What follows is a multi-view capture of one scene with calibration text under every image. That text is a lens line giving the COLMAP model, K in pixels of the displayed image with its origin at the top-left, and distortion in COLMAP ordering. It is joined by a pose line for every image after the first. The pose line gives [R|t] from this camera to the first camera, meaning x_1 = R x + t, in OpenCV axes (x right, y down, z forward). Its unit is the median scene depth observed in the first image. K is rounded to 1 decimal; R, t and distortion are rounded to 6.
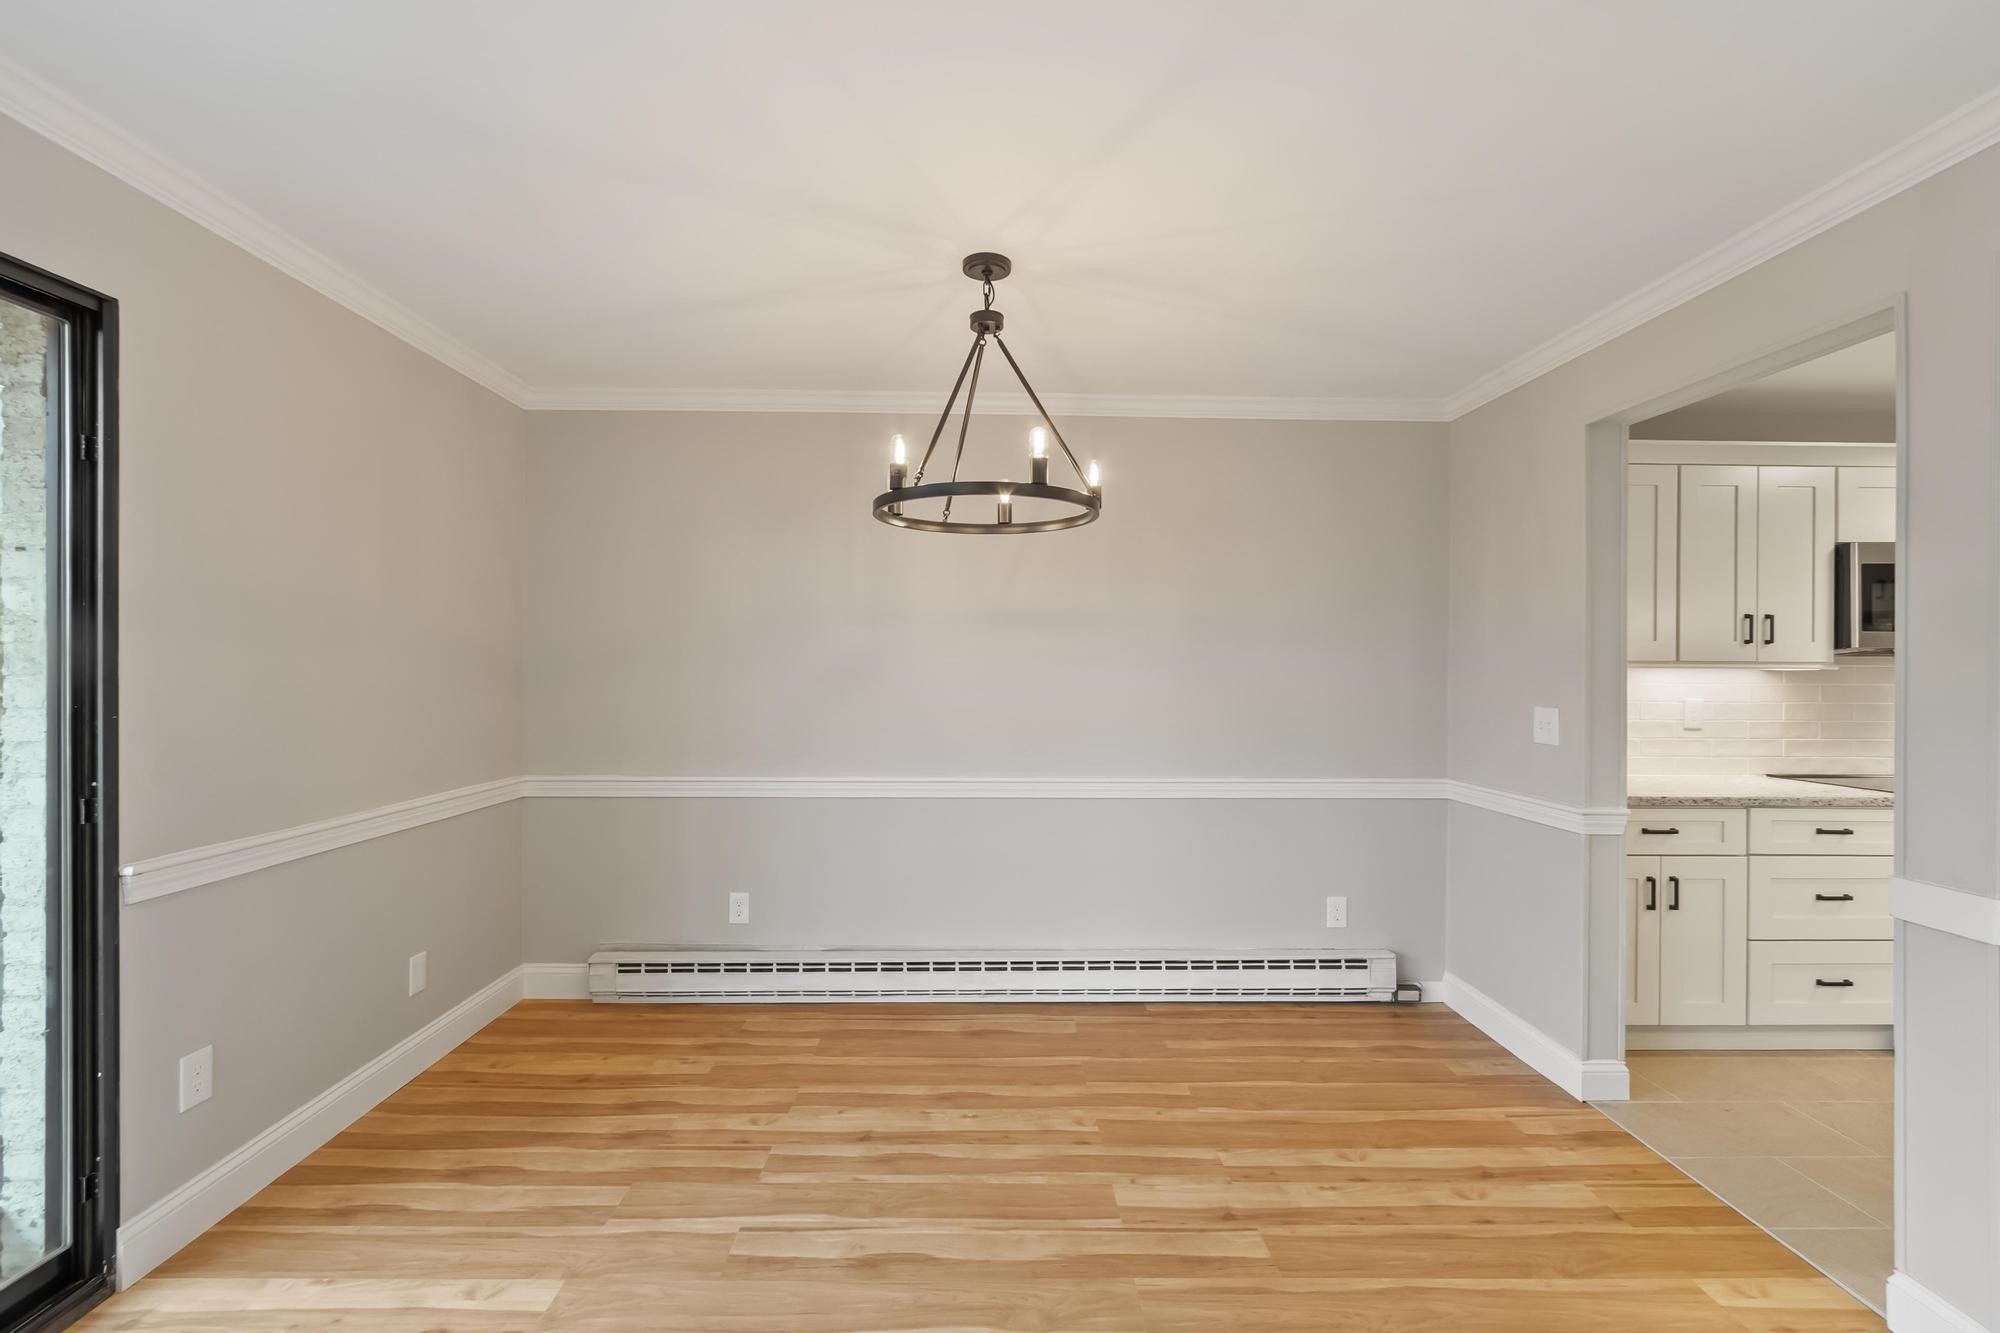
lens RADIAL K [[883.4, 0, 993.0], [0, 883.4, 674.3], [0, 0, 1]] dist [-0.000730, 0.000334]
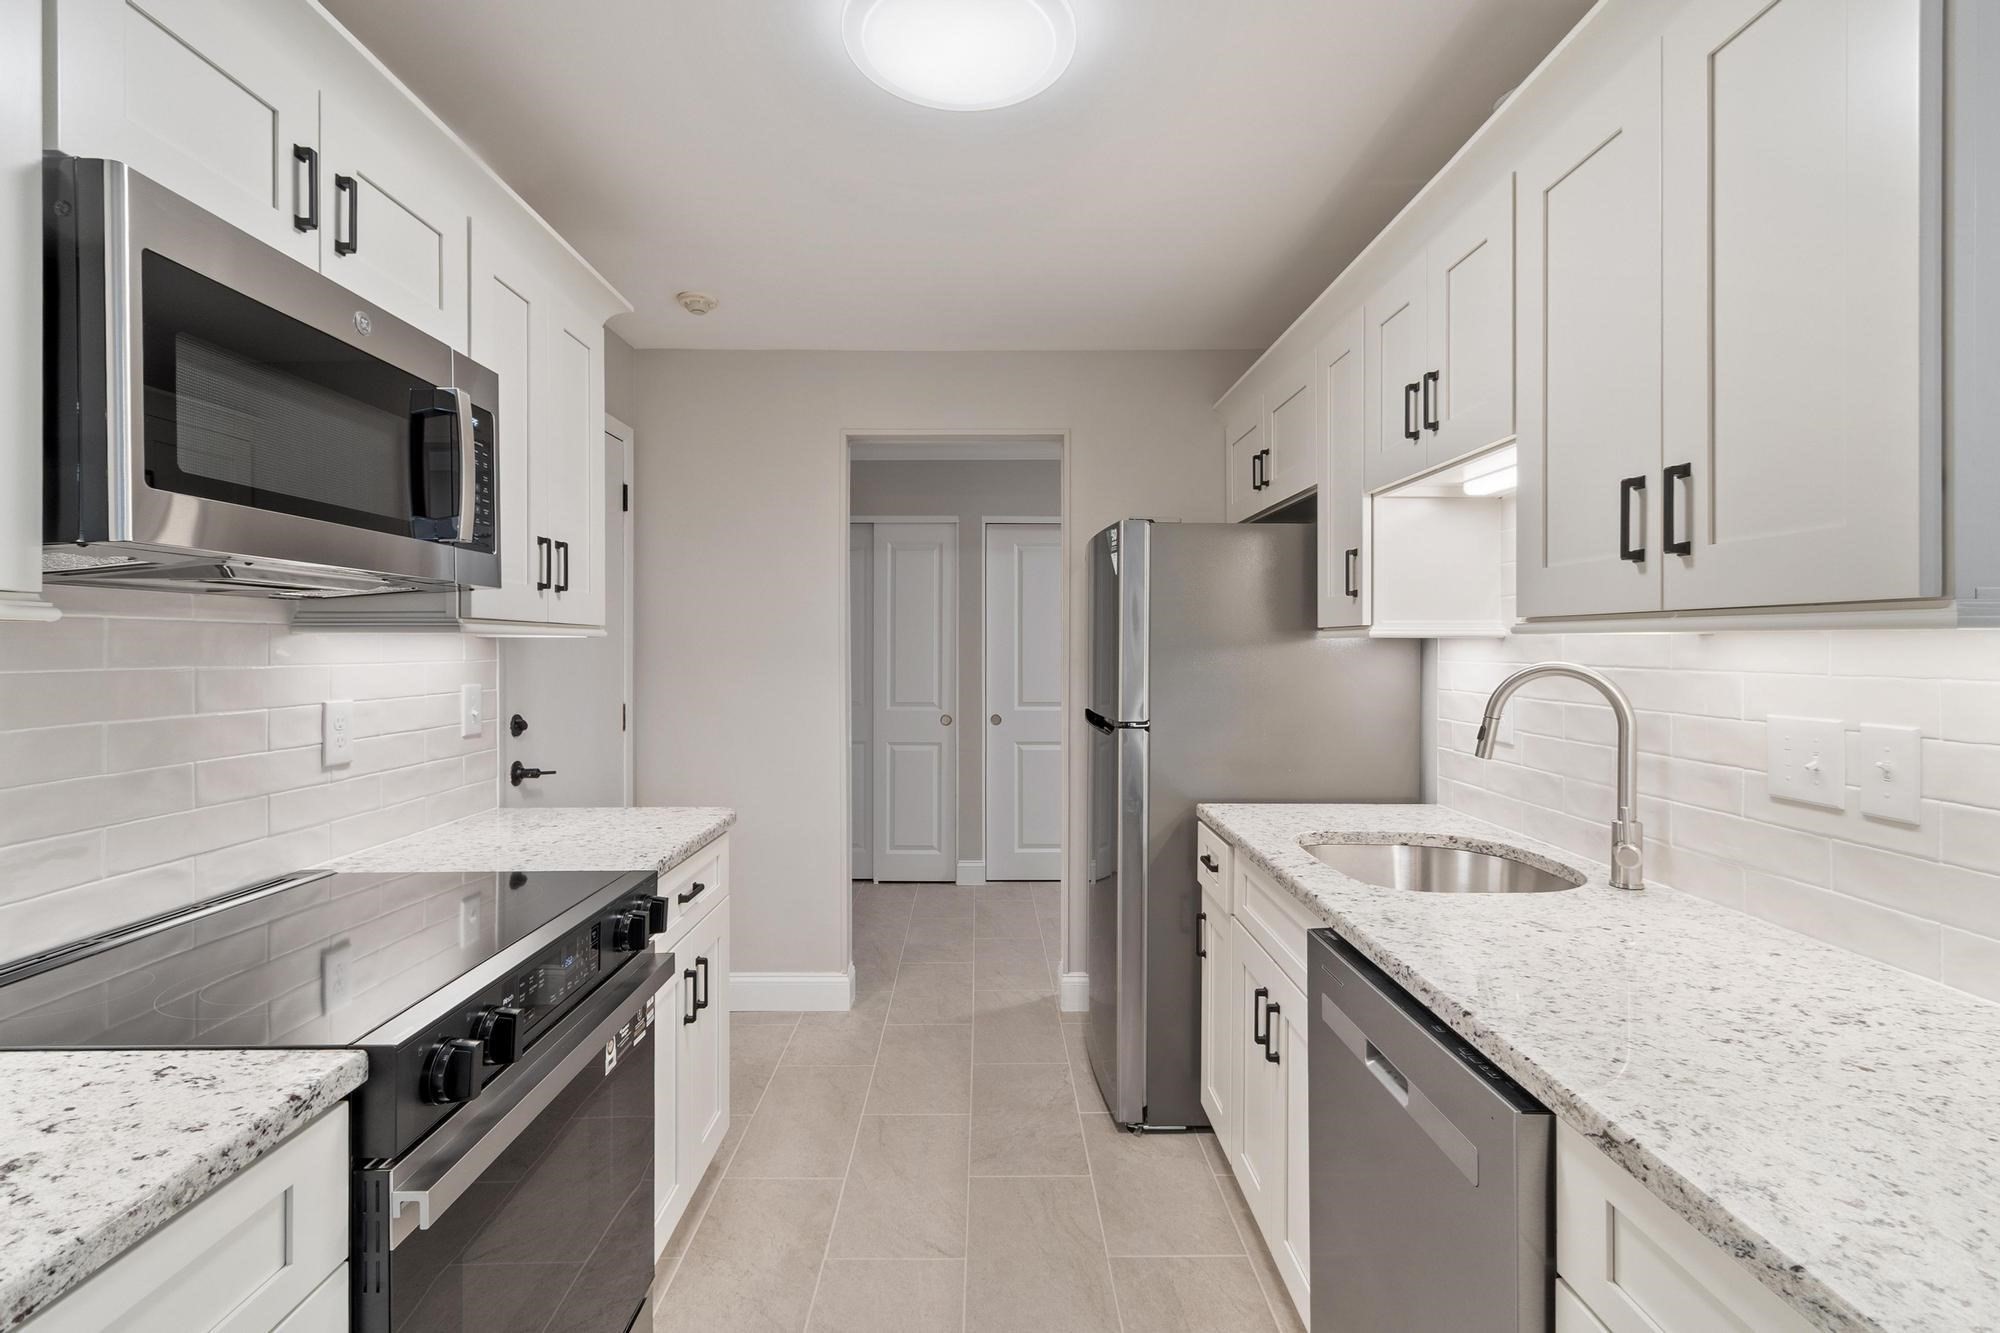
lens RADIAL K [[909.1, 0, 969.2], [0, 909.1, 642.7], [0, 0, 1]] dist [0.000385, -0.000691]
pose [[0.021467, -0.000654, 0.999769, 0.750343], [0.003205, 0.999995, 0.000585, 0.001515], [-0.999764, 0.003192, 0.021469, 0.783763]]
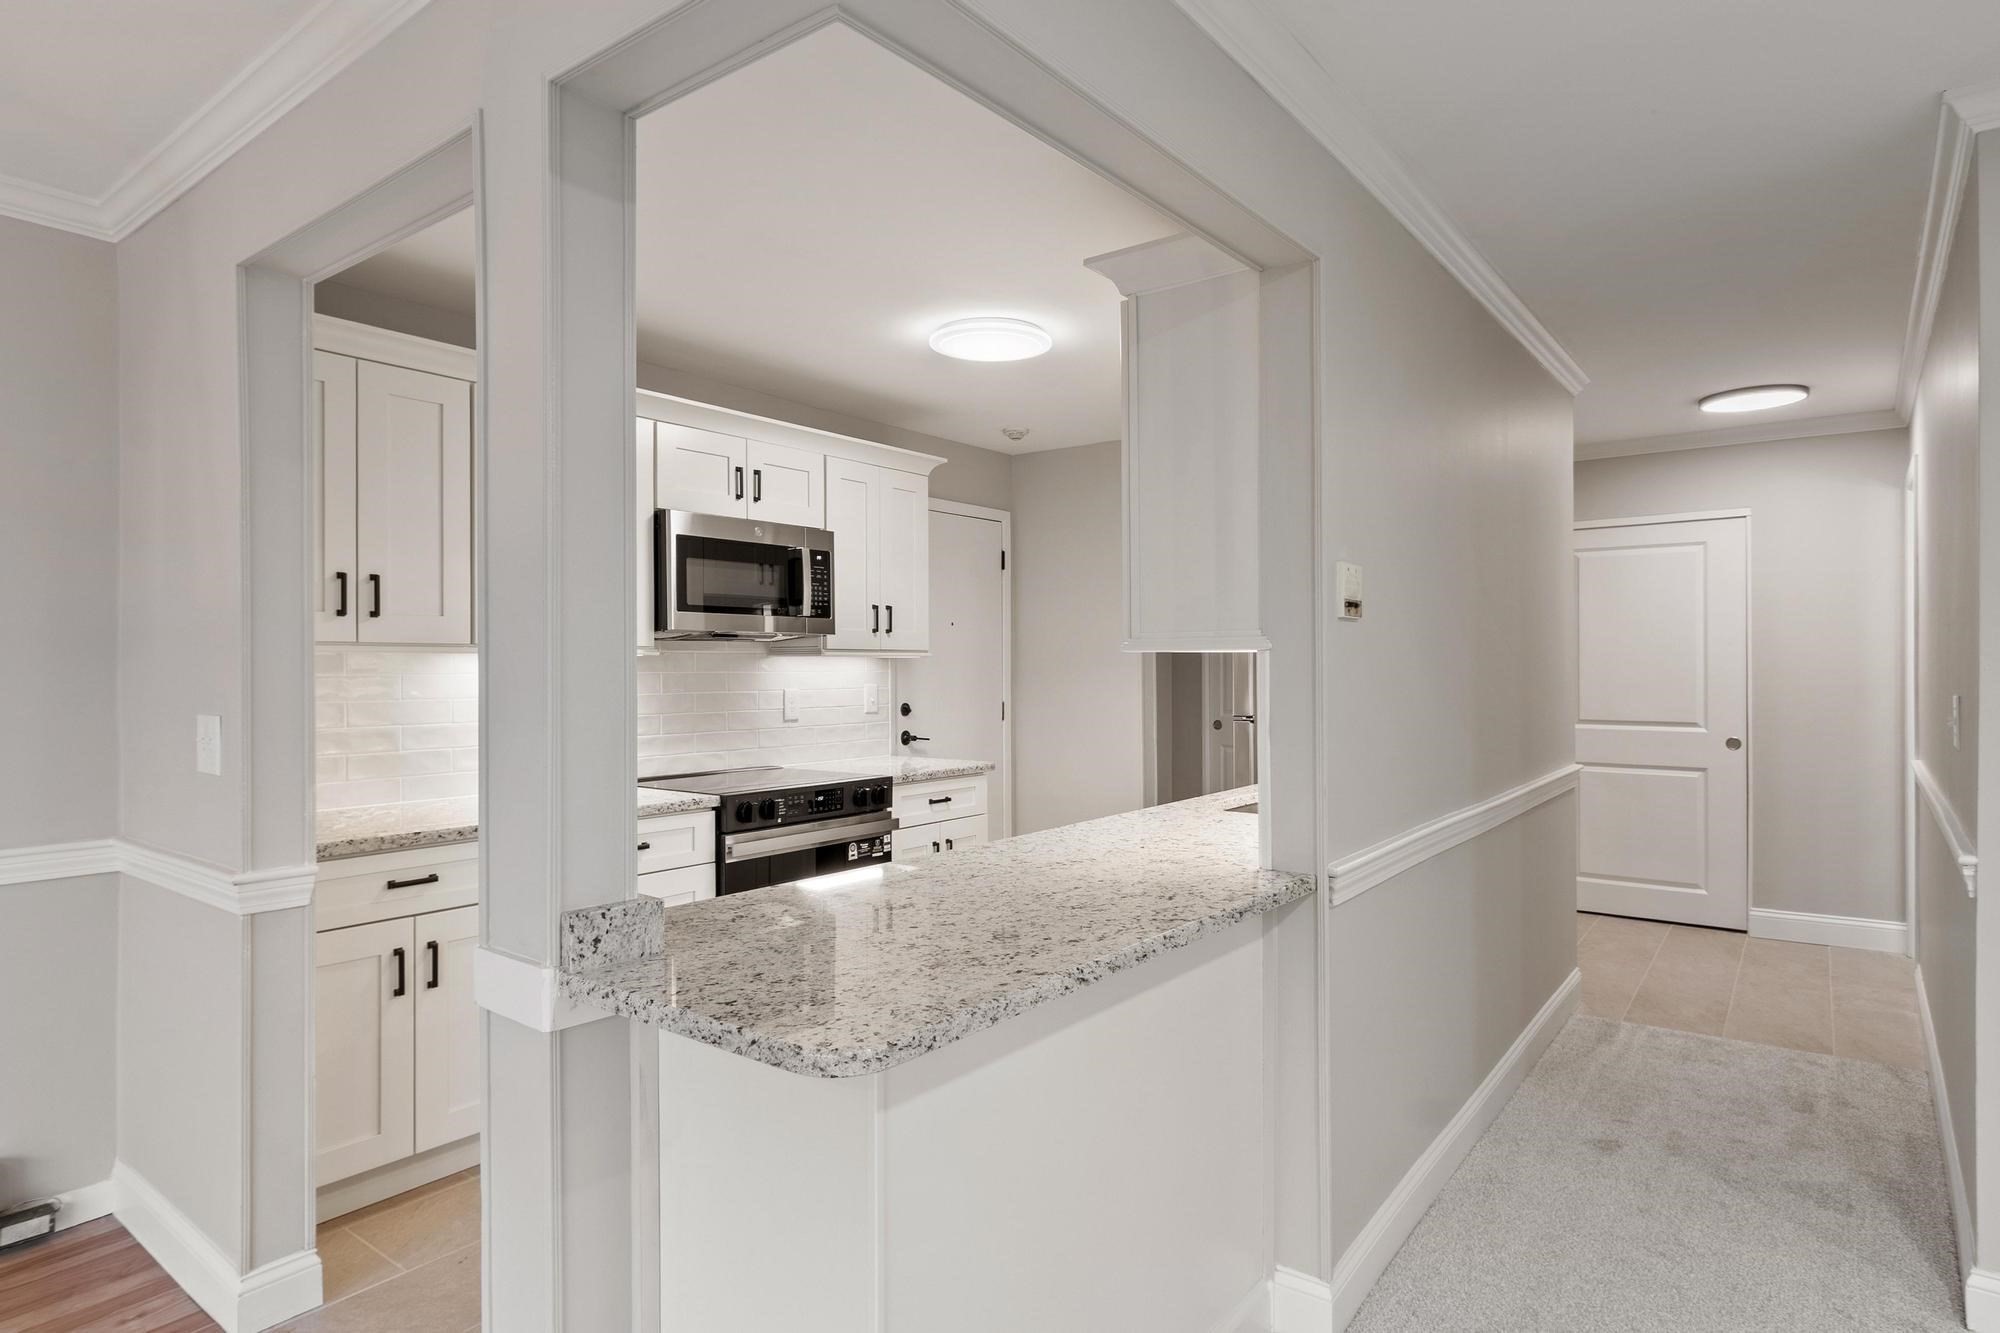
lens RADIAL K [[1085.1, 0, 1004.9], [0, 1085.1, 656.8], [0, 0, 1]] dist [0.000274, -0.000636]
pose [[0.617623, -0.000646, 0.786474, 0.361143], [0.008892, 0.999941, -0.006162, 0.006261], [-0.786424, 0.010799, 0.617592, 0.082165]]
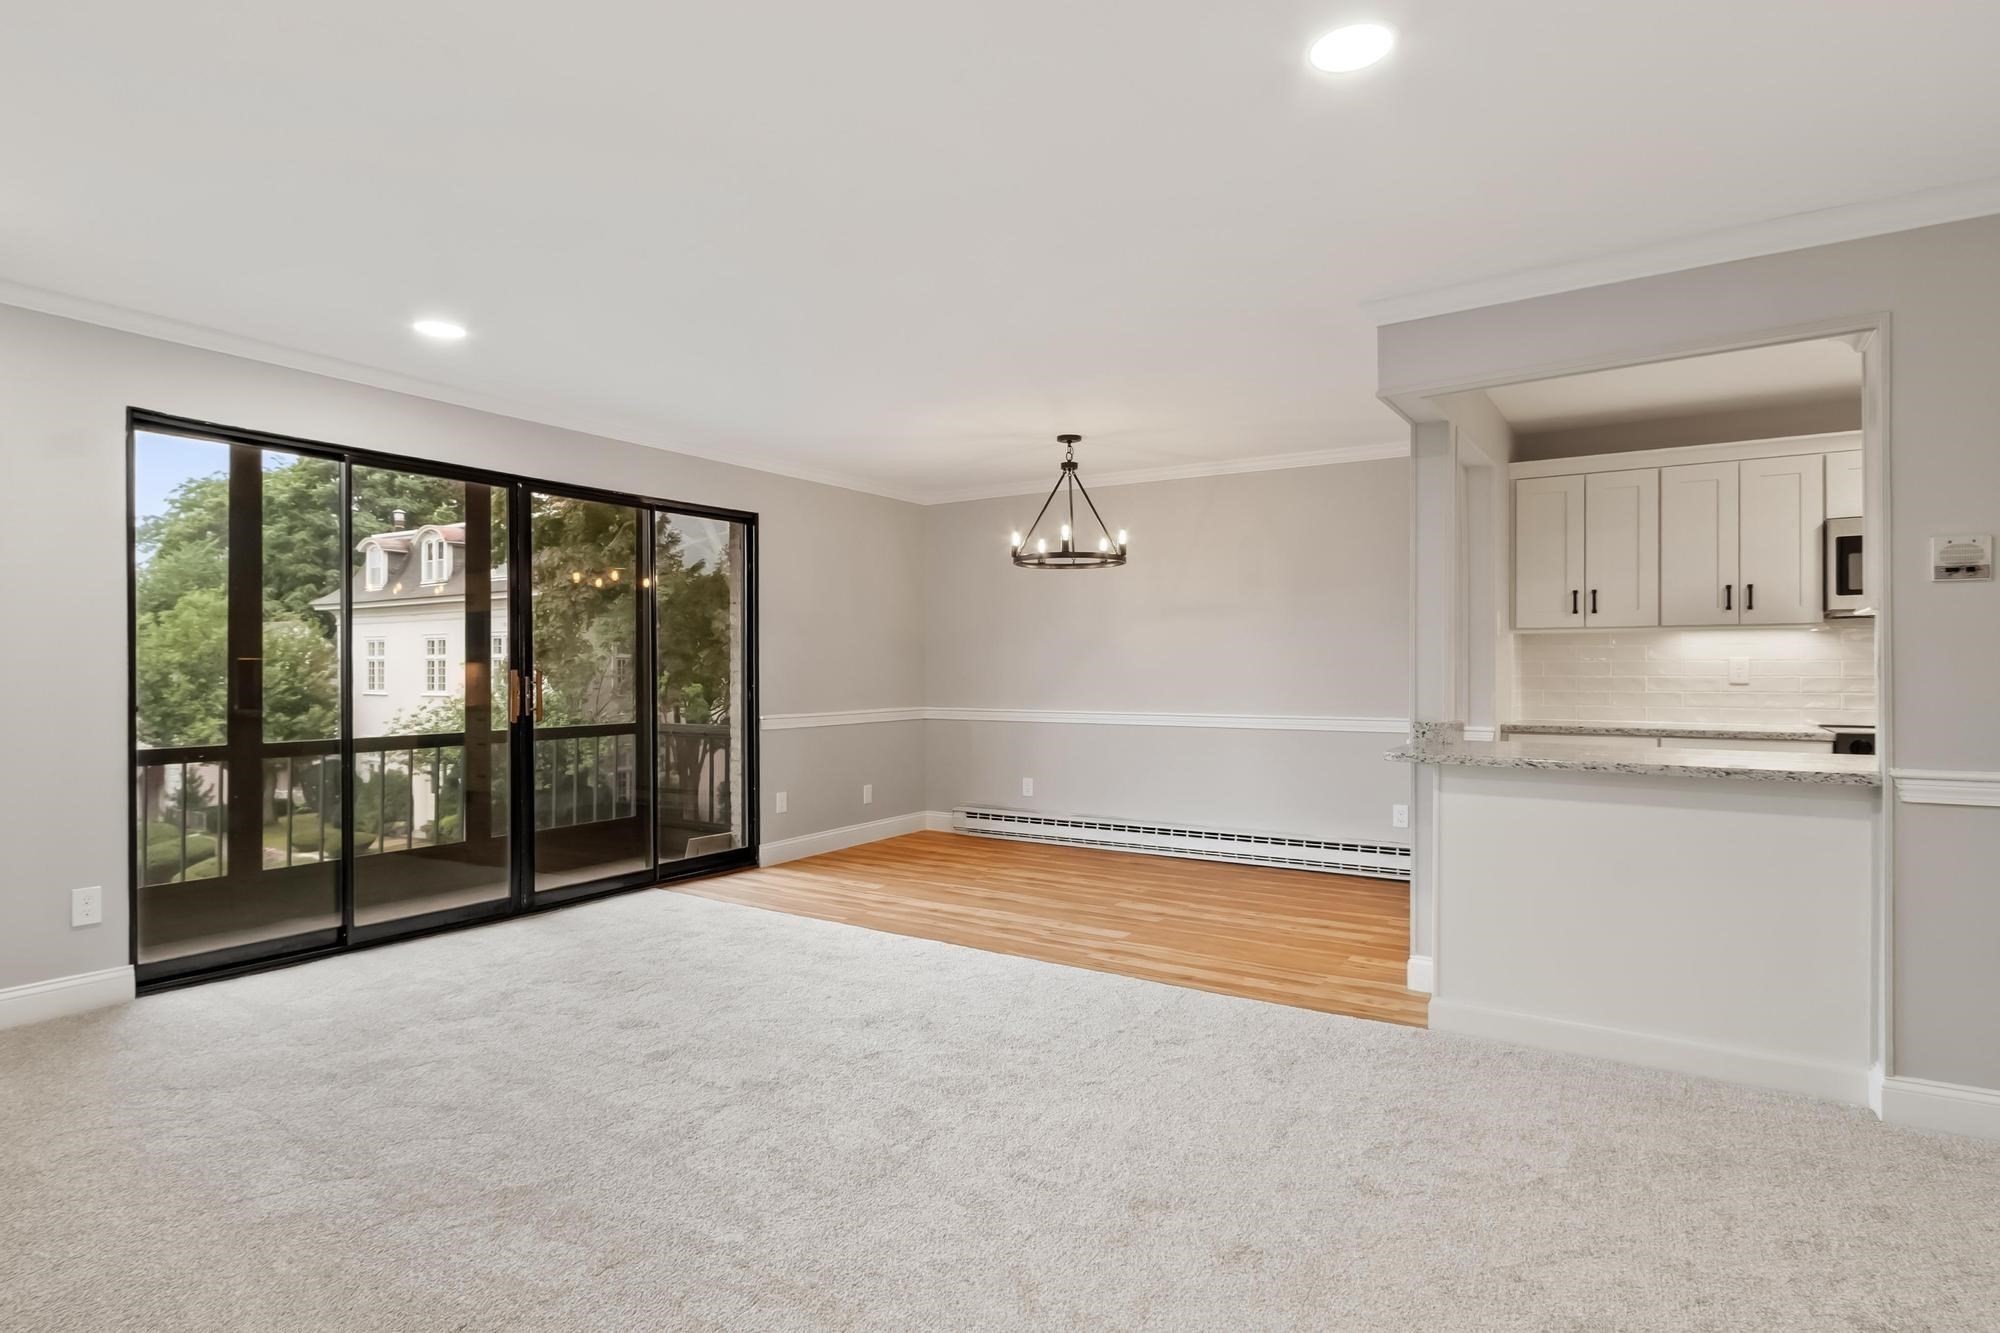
lens RADIAL K [[1077.7, 0, 1000.0], [0, 1077.7, 666.5], [0, 0, 1]] dist [-0.001417, 0.000151]
pose [[0.830364, -0.008014, -0.557163, 0.922560], [0.004649, 0.999961, -0.007453, 0.053902], [0.557202, 0.003599, 0.830369, -0.841706]]
